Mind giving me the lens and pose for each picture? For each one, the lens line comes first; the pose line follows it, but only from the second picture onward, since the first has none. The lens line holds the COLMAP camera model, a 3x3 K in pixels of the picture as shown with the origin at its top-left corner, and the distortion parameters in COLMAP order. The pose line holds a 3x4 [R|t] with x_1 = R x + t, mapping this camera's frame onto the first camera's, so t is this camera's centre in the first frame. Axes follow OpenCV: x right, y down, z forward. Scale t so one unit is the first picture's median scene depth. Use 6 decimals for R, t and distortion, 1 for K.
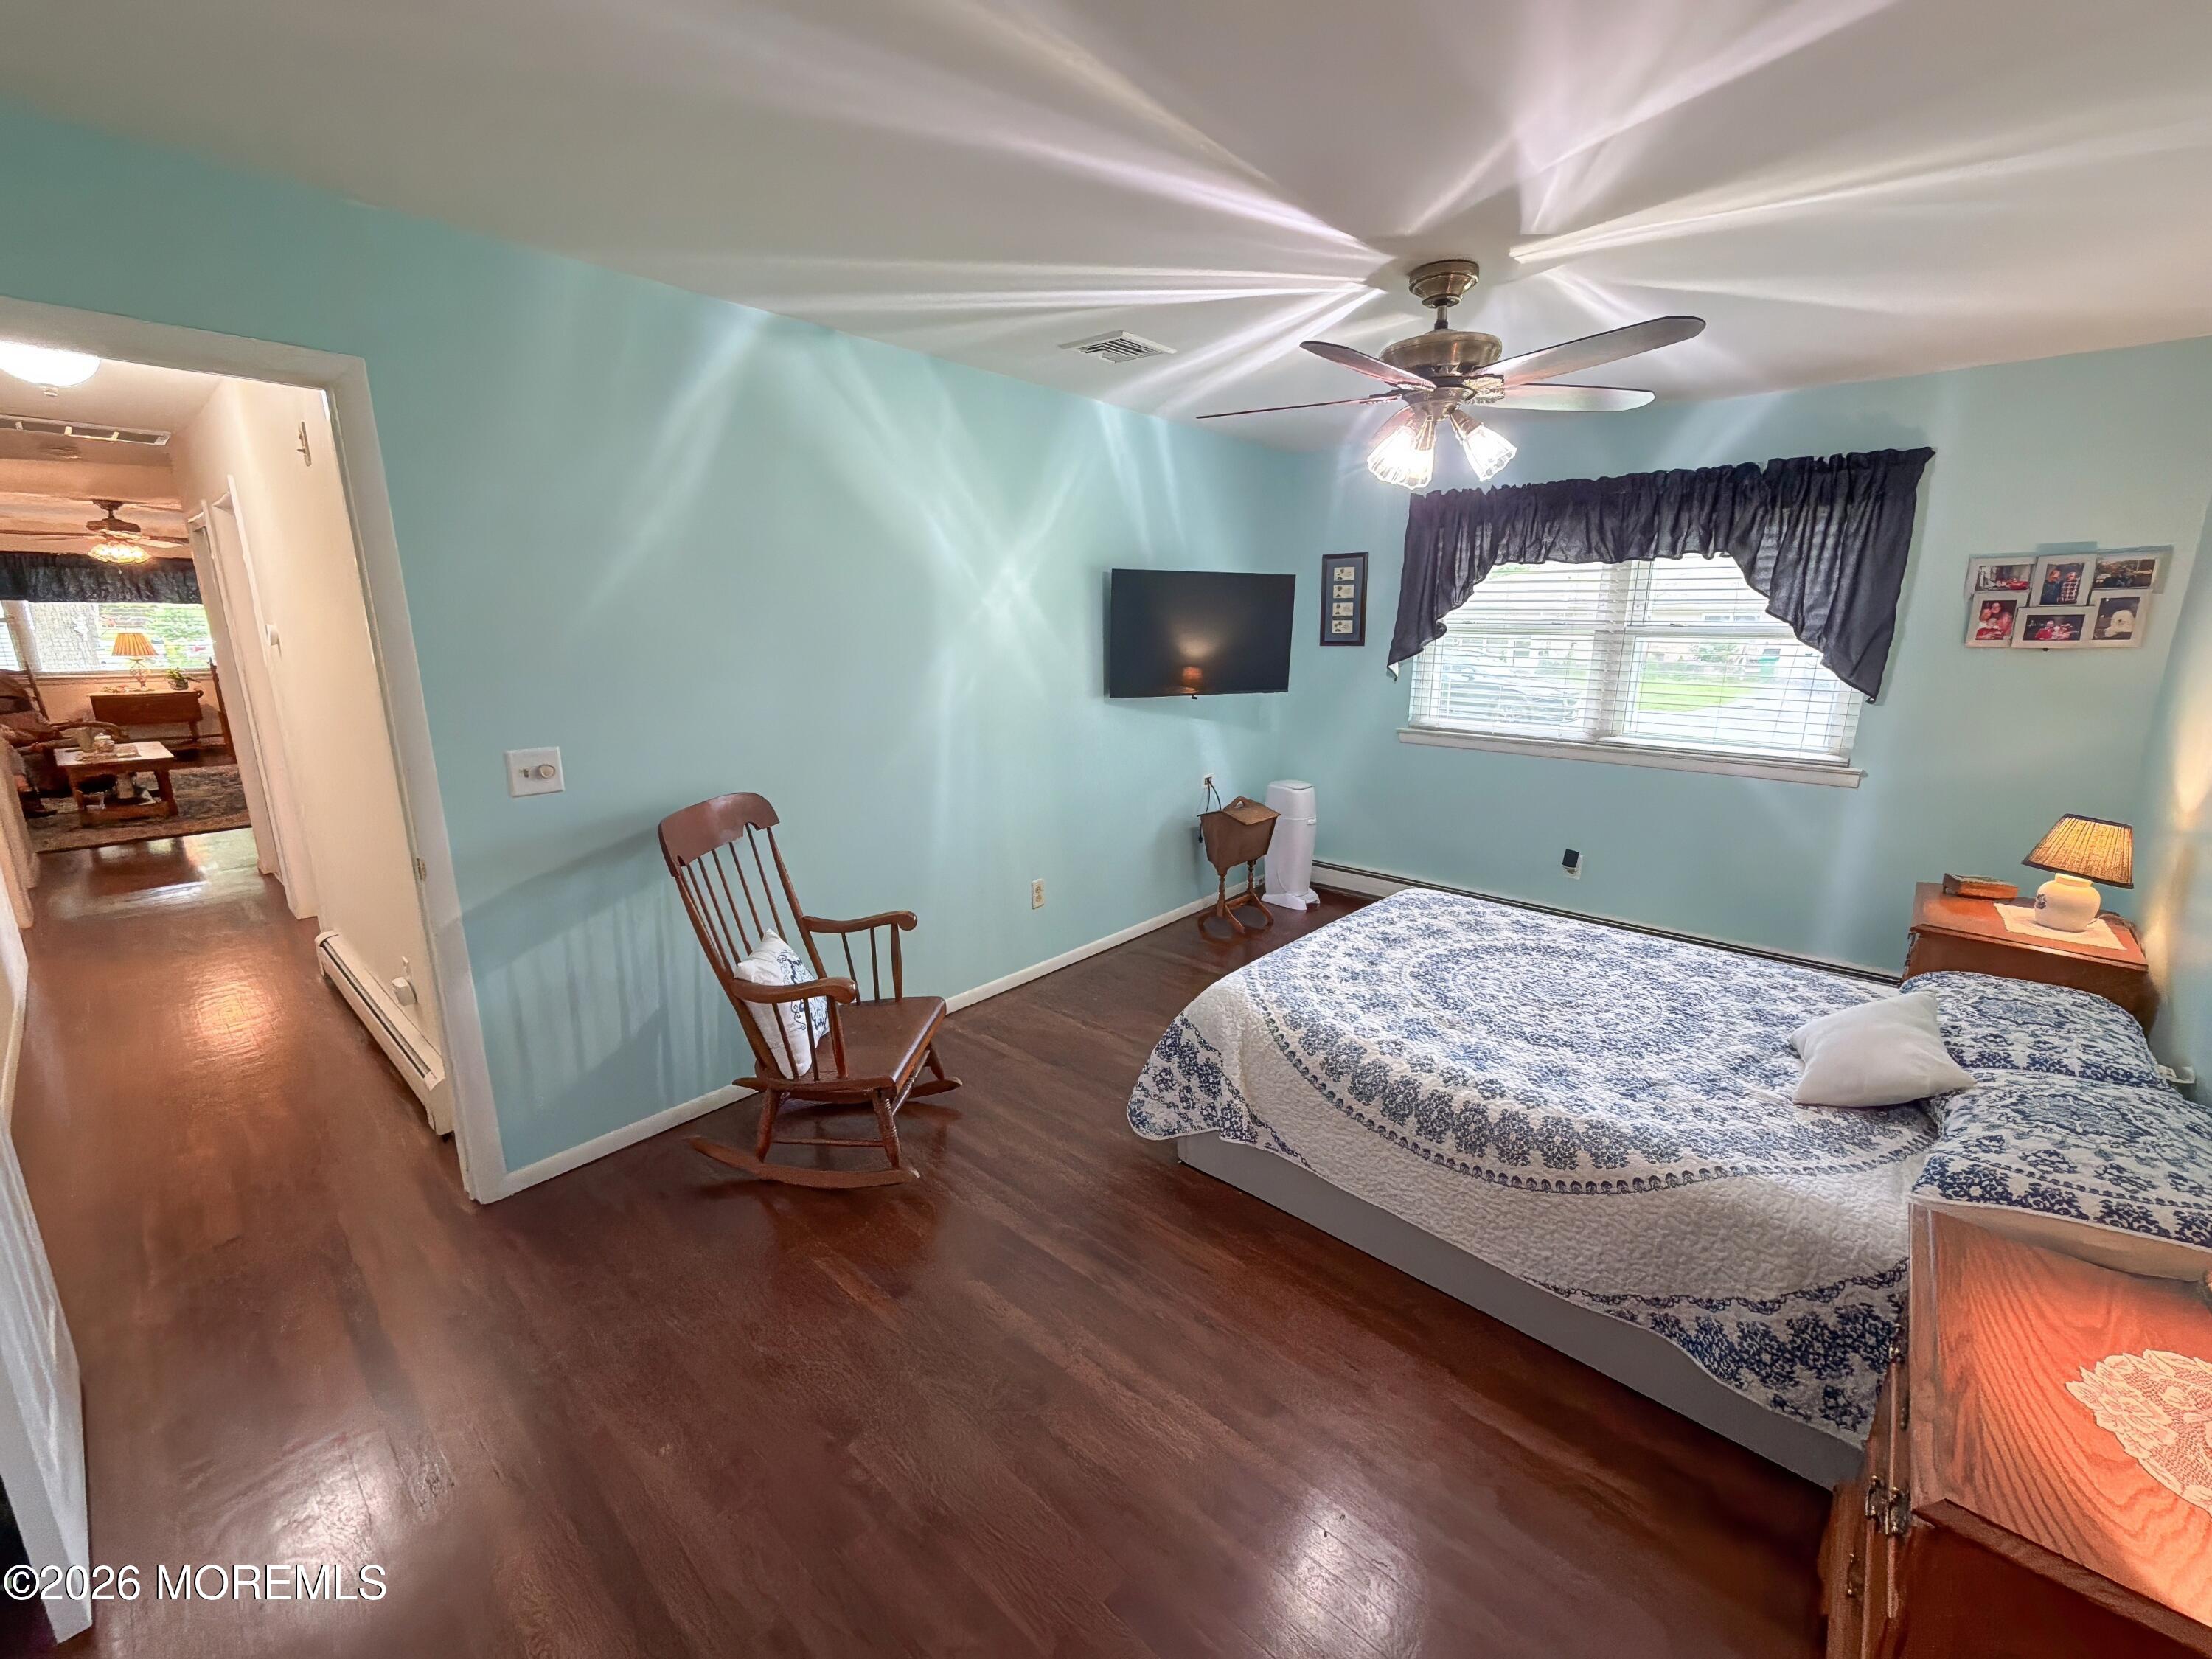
lens RADIAL K [[888.8, 0, 1117.2], [0, 888.8, 819.7], [0, 0, 1]] dist [0.000701, 0.000341]
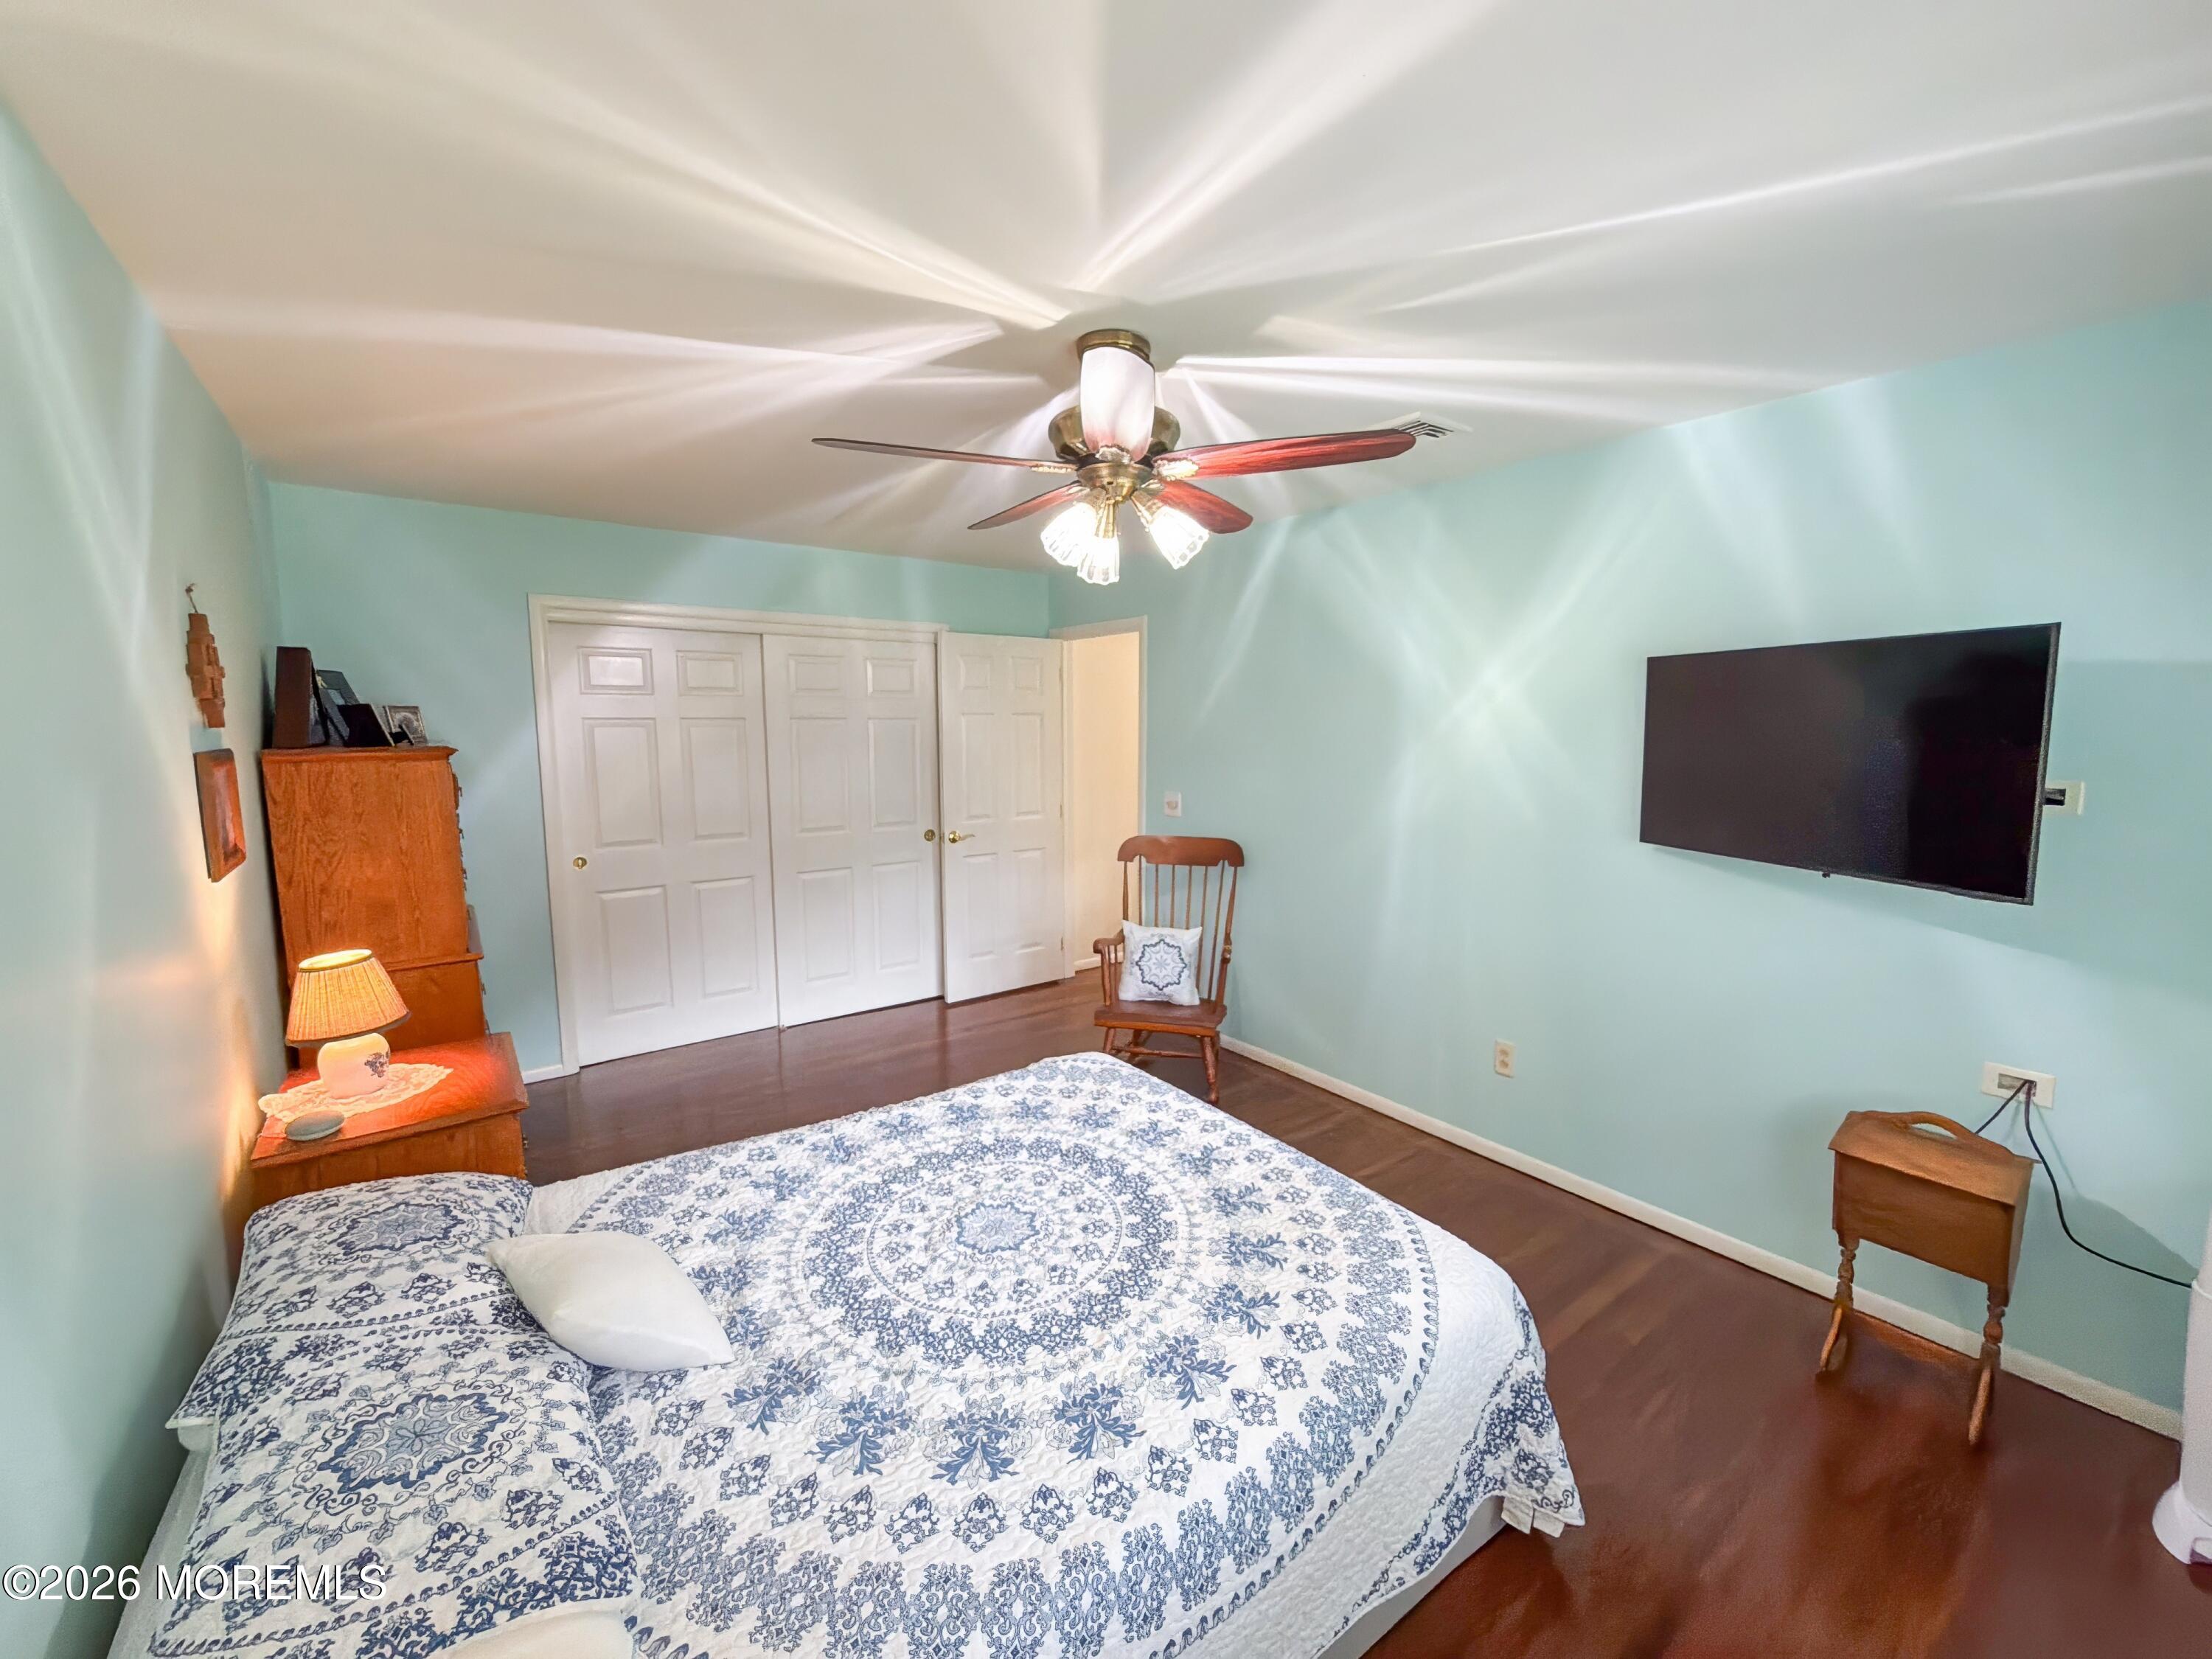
lens RADIAL K [[888.8, 0, 1115.6], [0, 888.8, 819.9], [0, 0, 1]] dist [0.000701, 0.000341]
pose [[-0.206755, 0.101533, -0.973110, 1.078879], [-0.217162, 0.965029, 0.146830, -0.242044], [0.953988, 0.241680, -0.177476, 1.074886]]
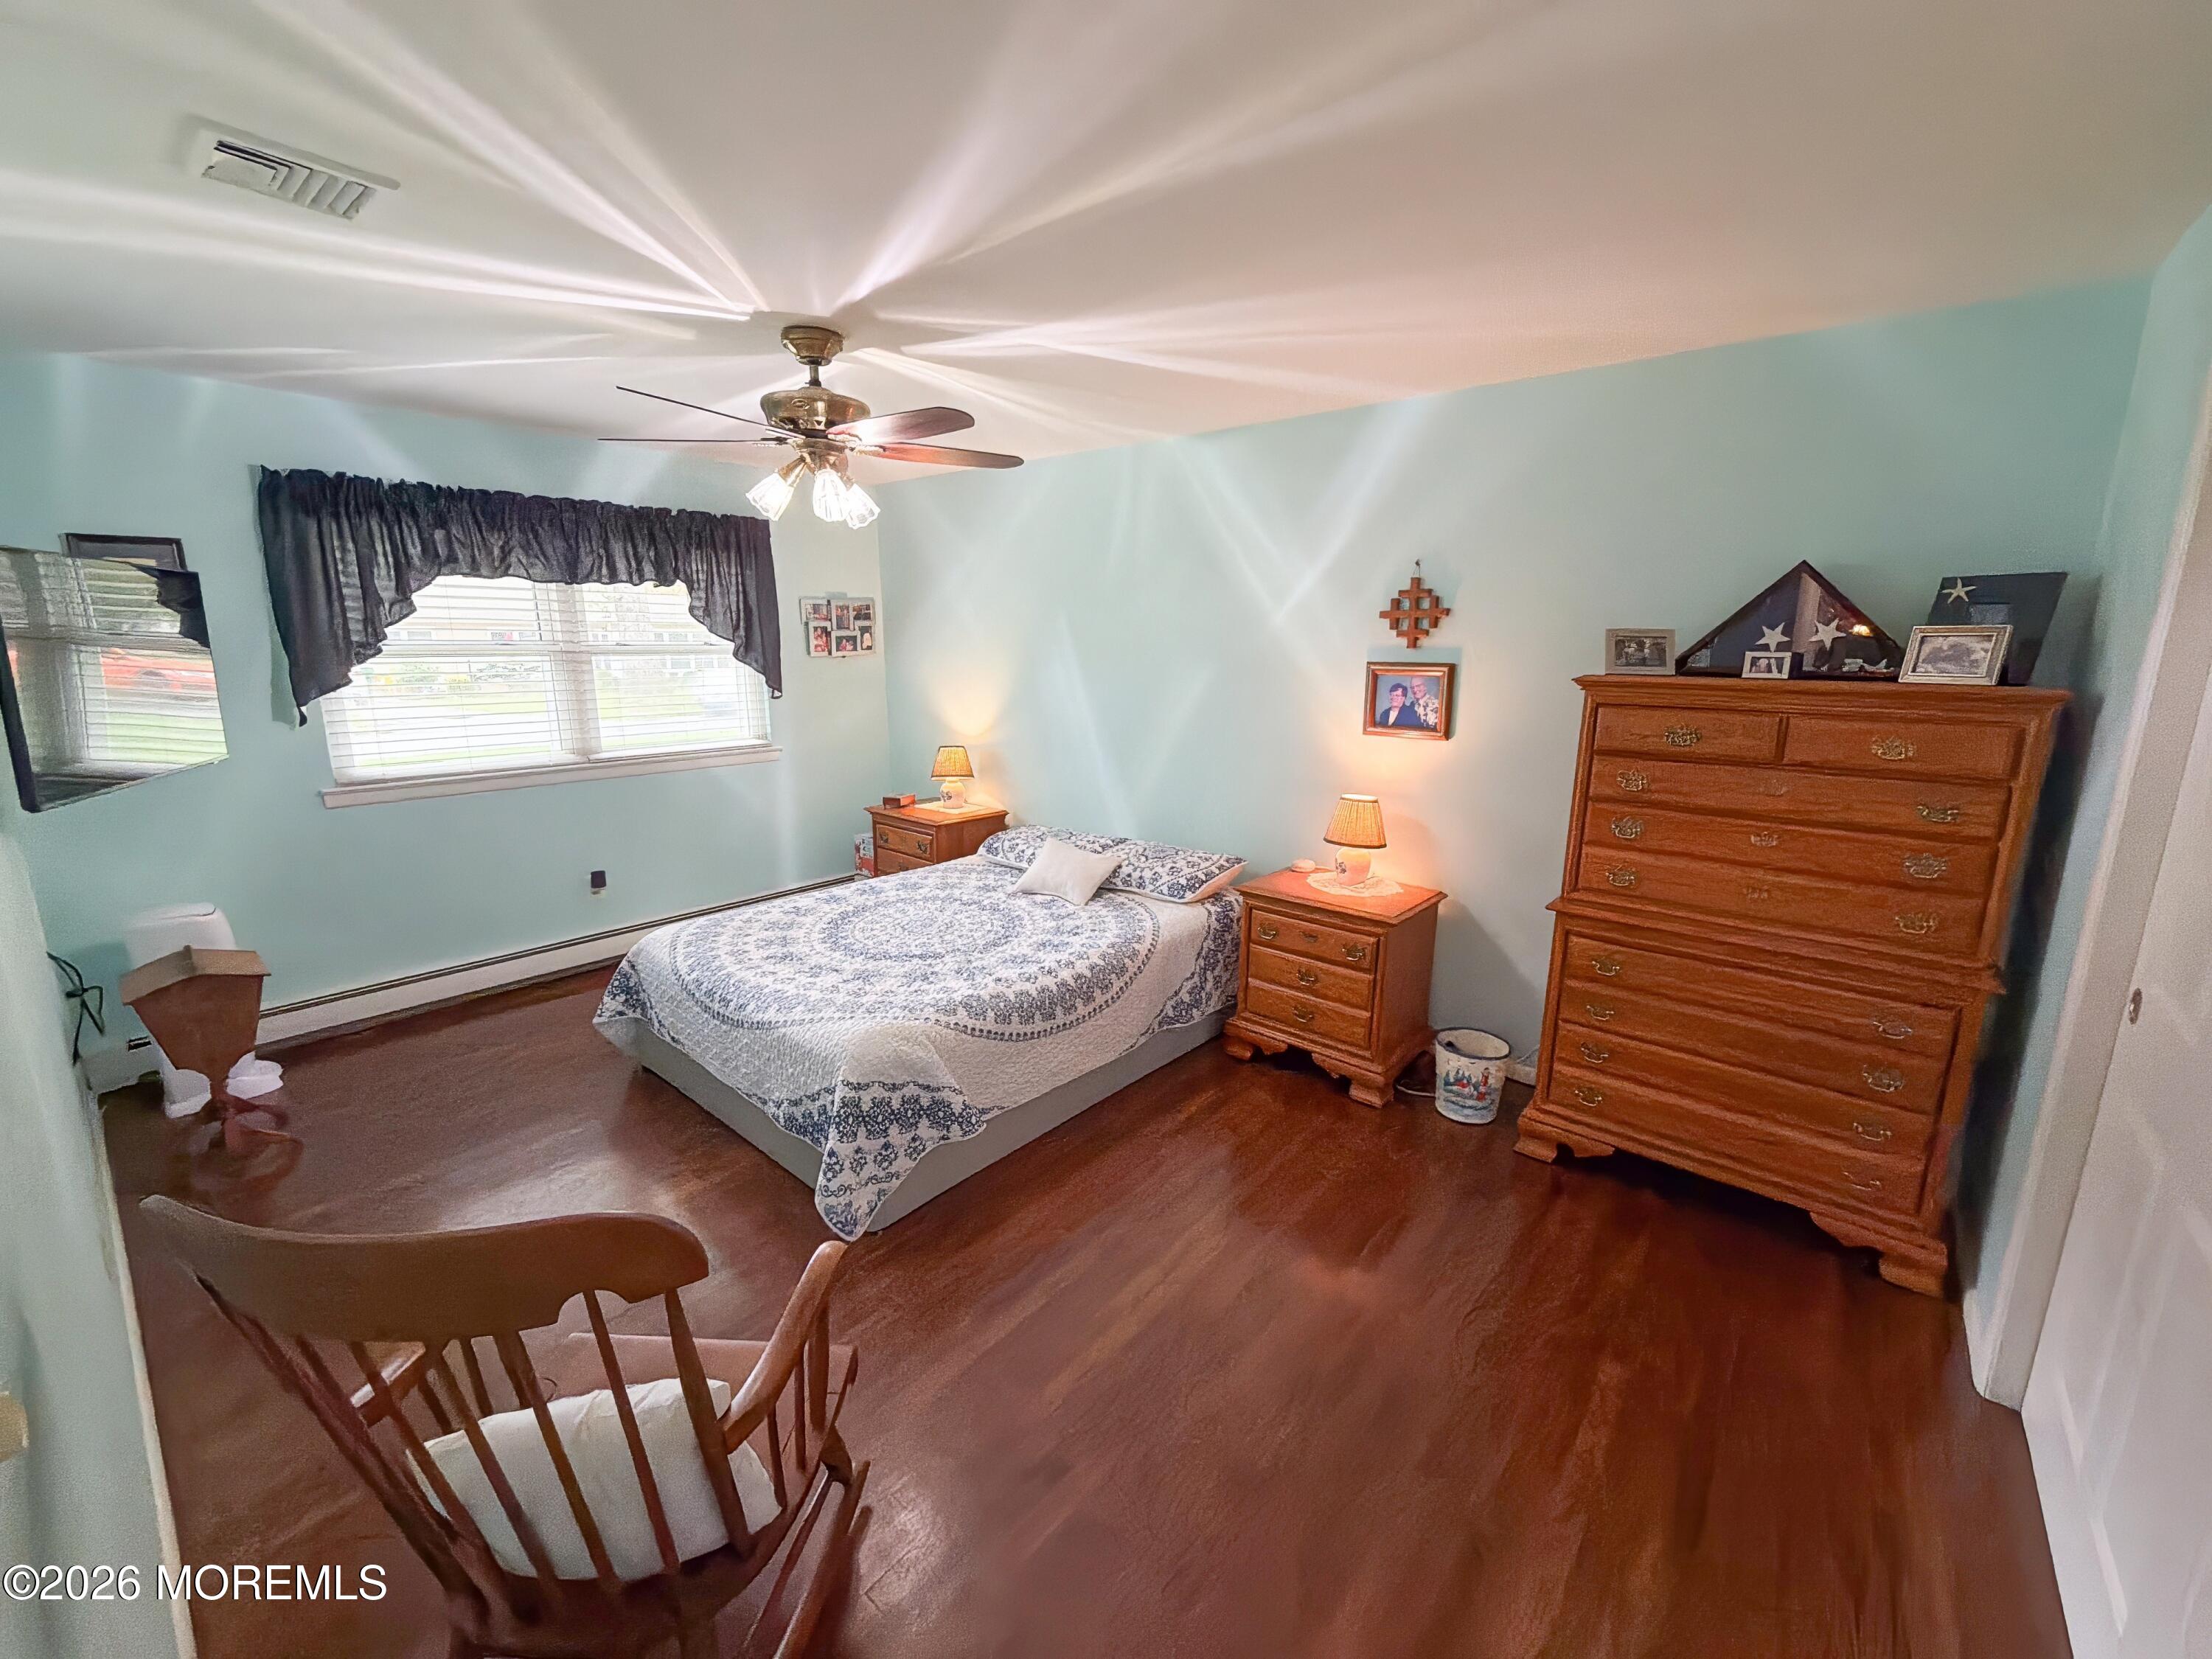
lens RADIAL K [[888.8, 0, 1116.7], [0, 888.8, 818.4], [0, 0, 1]] dist [0.000701, 0.000341]
pose [[-0.020814, -0.206739, 0.978175, -0.719459], [0.217371, 0.954046, 0.206265, -0.156866], [-0.975867, 0.216920, 0.025081, 0.616412]]
